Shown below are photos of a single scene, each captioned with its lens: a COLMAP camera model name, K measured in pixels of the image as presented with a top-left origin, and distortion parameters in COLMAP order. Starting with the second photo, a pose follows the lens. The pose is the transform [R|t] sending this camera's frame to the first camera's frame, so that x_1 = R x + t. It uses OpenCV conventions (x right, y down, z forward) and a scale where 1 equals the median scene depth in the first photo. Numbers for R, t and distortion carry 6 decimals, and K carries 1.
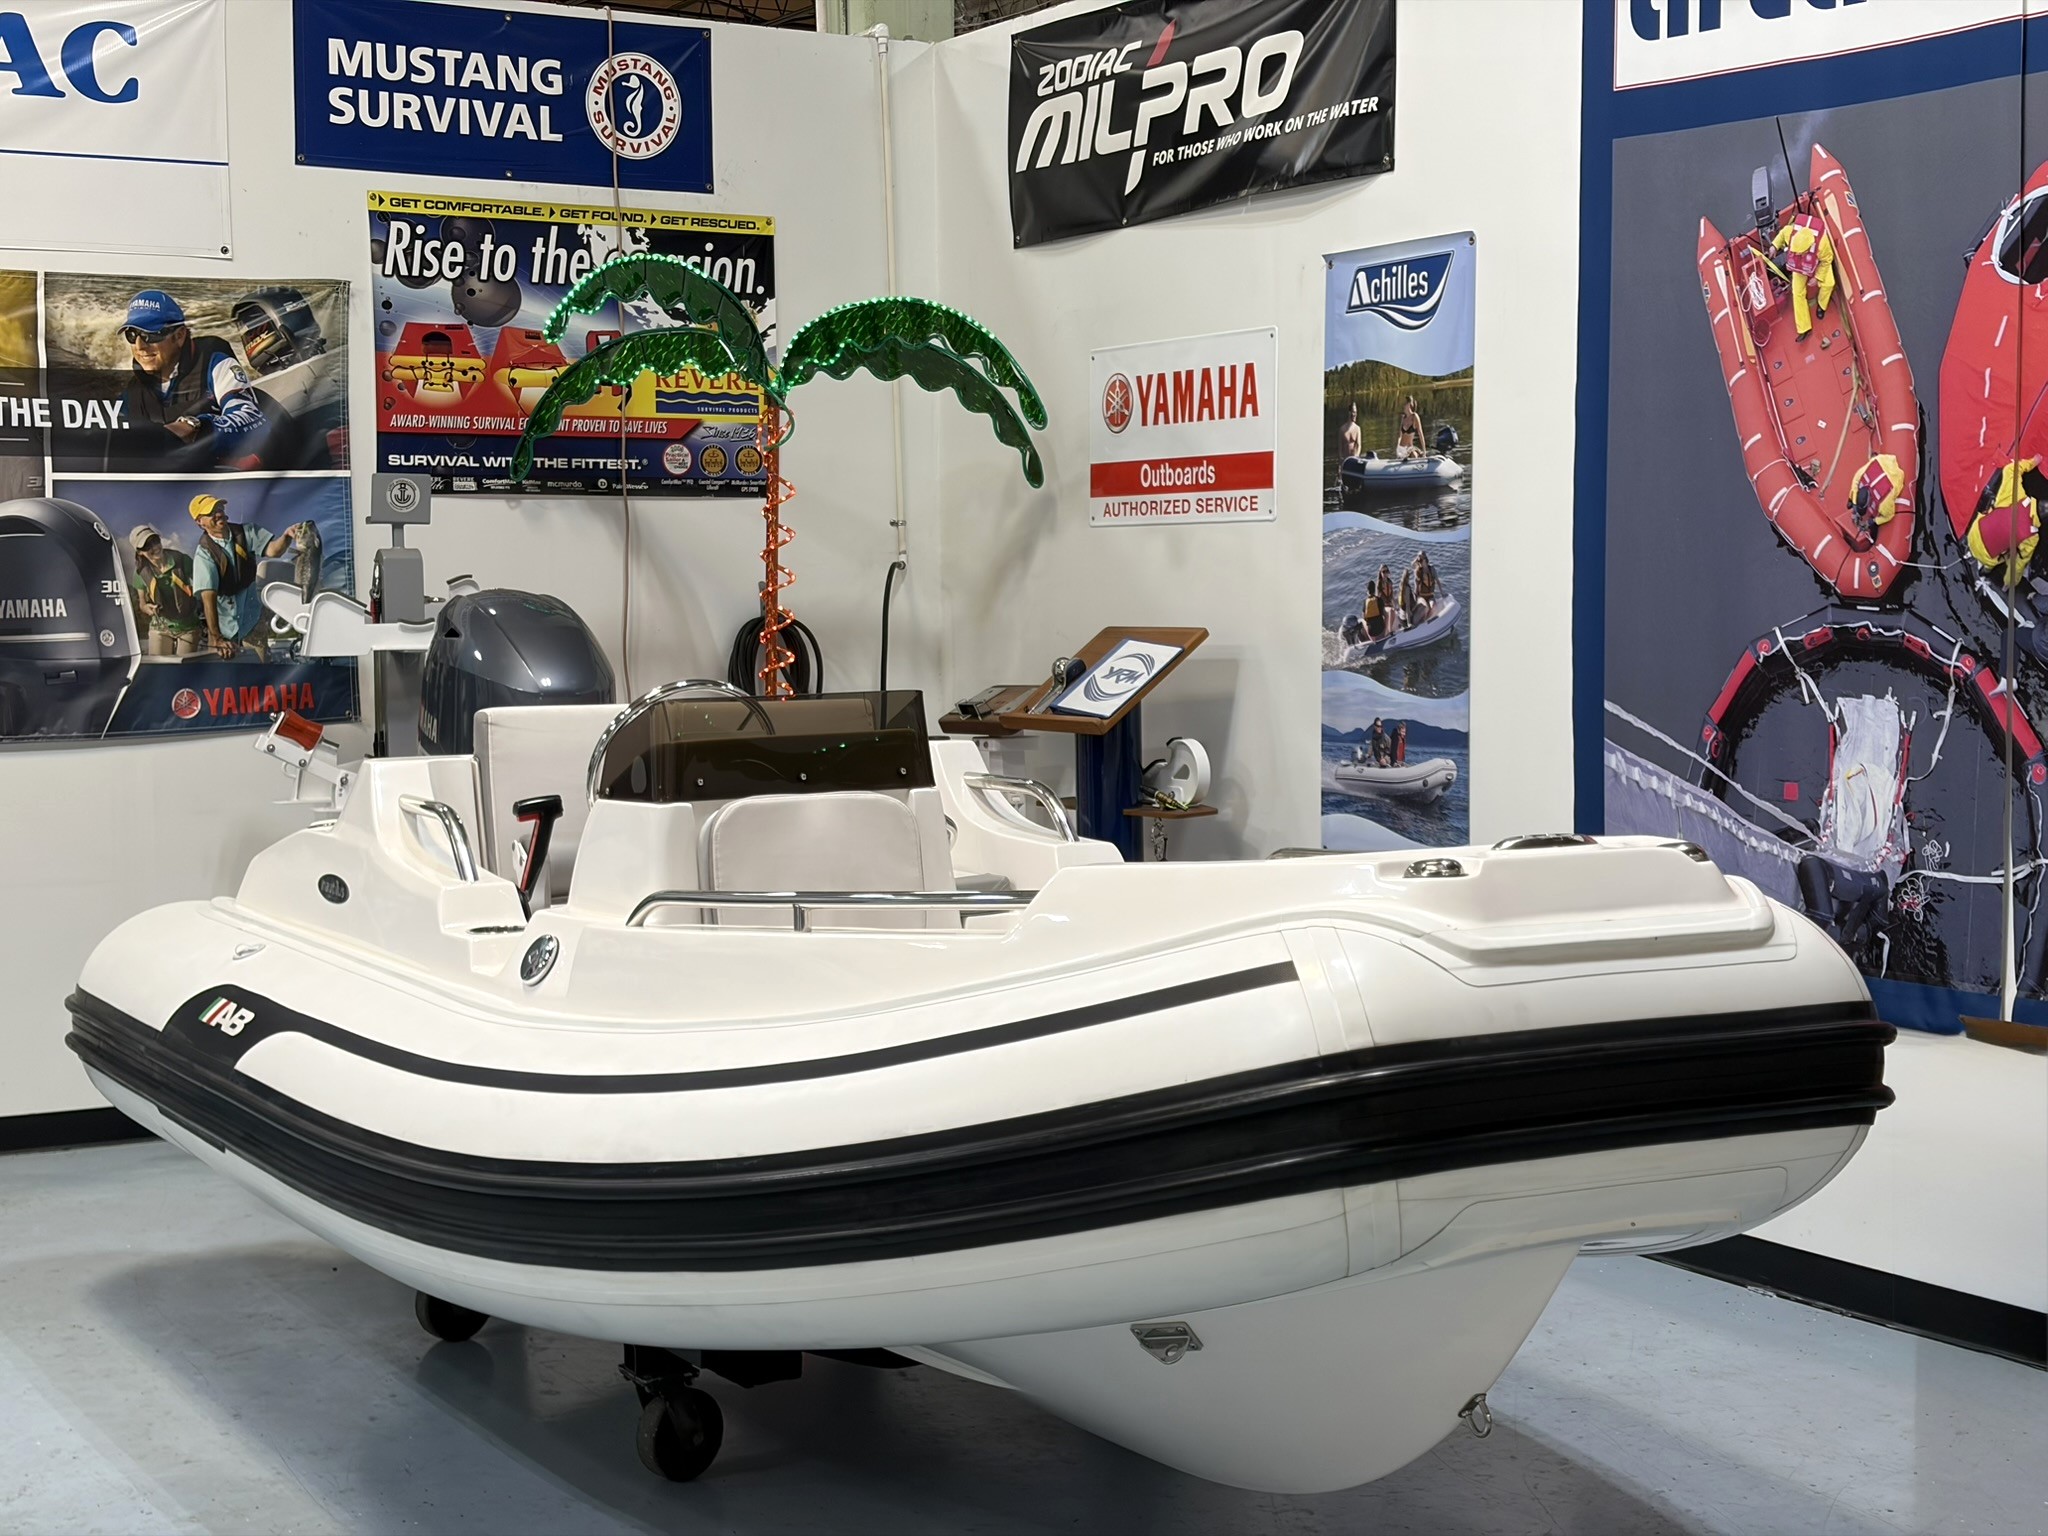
lens RADIAL K [[3106.6, 0, 1026.9], [0, 3106.6, 769.2], [0, 0, 1]] dist [-0.002742, 0.000000]
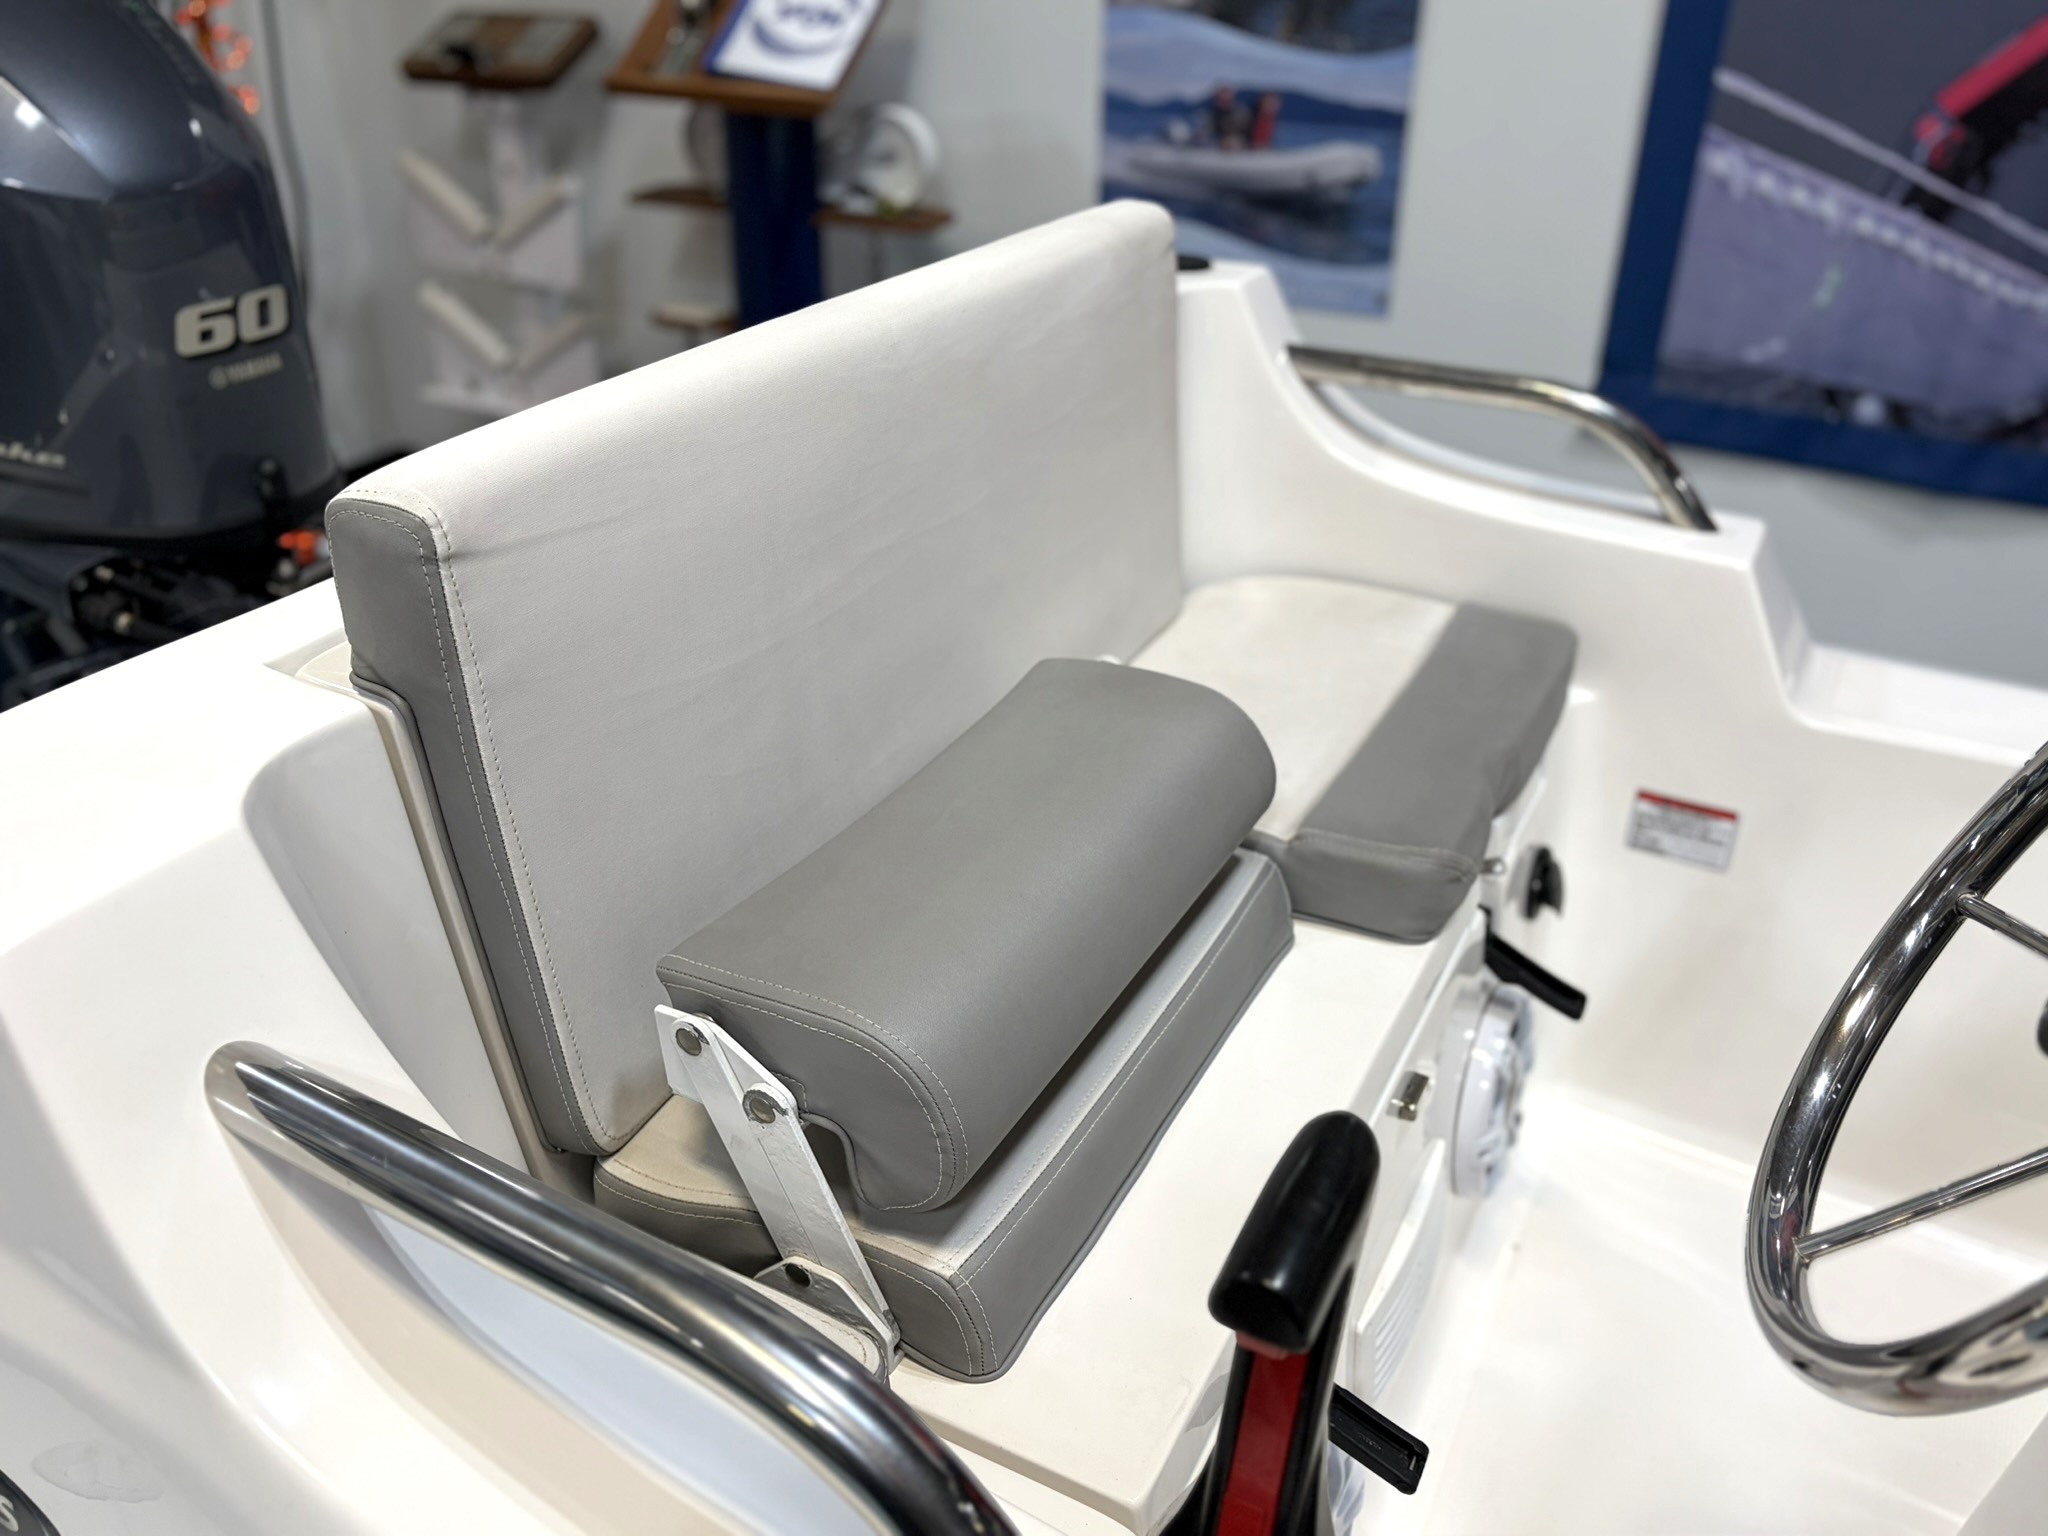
lens RADIAL K [[1629.2, 0, 1026.3], [0, 1629.2, 764.6], [0, 0, 1]] dist [0.025118, -0.027853]
pose [[0.860069, -0.222051, 0.459321, -0.147351], [0.008217, 0.906226, 0.422714, -0.035489], [-0.510112, -0.359789, 0.781241, 0.675804]]
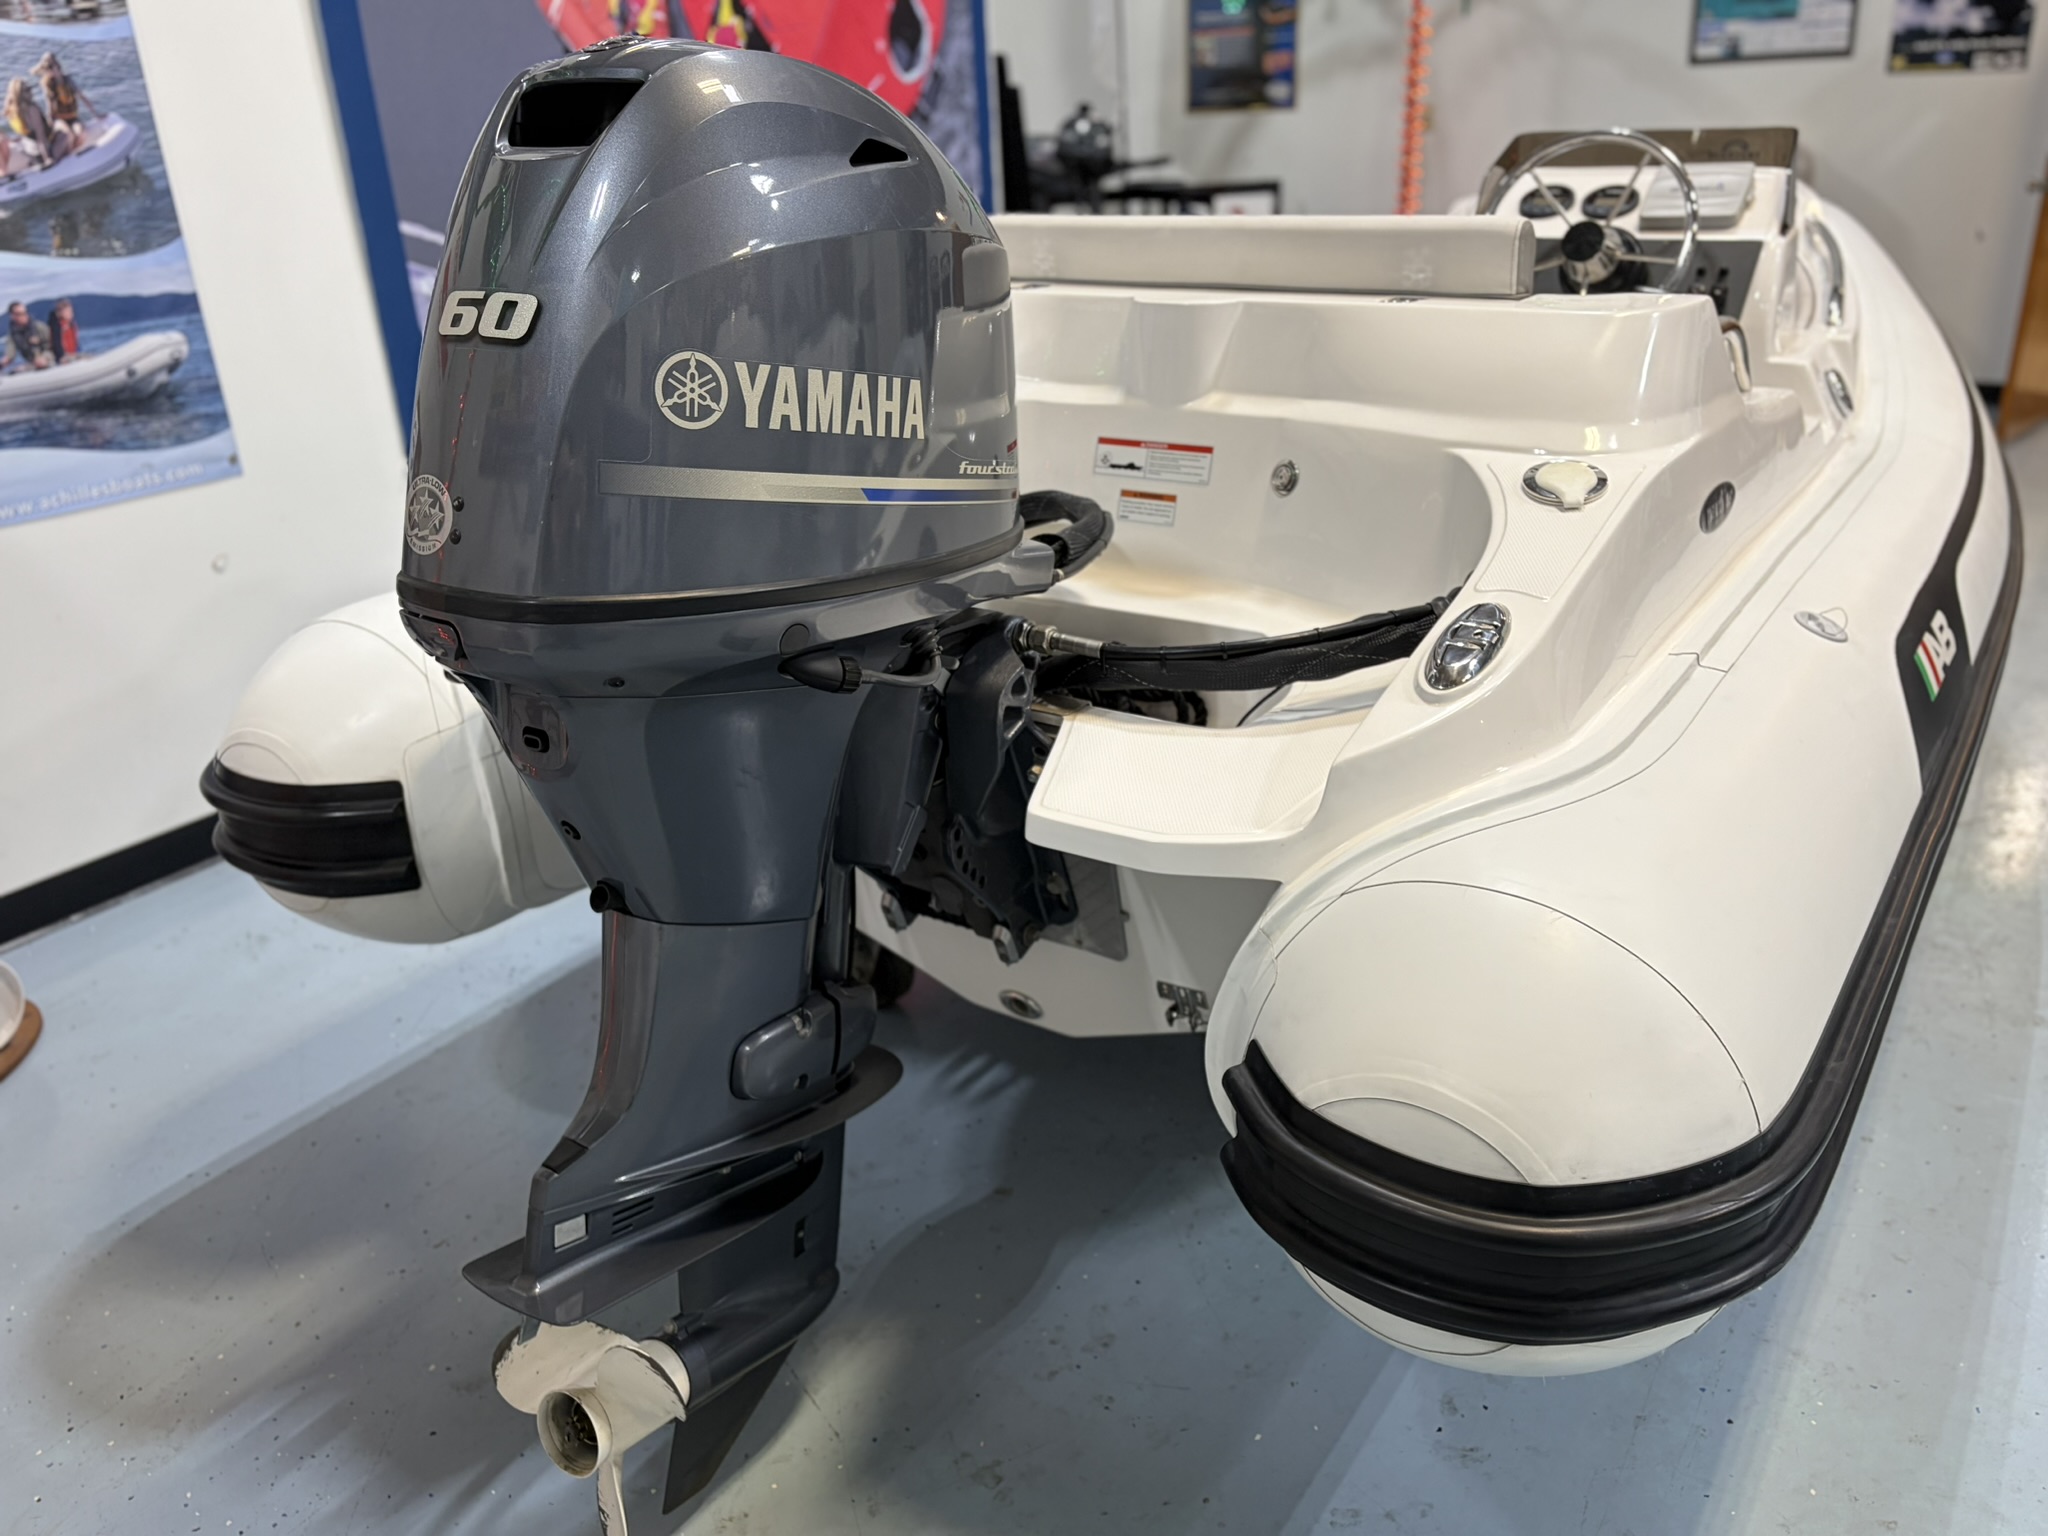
lens RADIAL K [[1629.2, 0, 1028.3], [0, 1629.2, 773.4], [0, 0, 1]] dist [0.025118, -0.027853]
pose [[-0.457926, -0.313683, 0.831810, -0.356550], [0.099917, 0.911589, 0.398775, -0.046161], [-0.883358, 0.265721, -0.386098, 0.991186]]
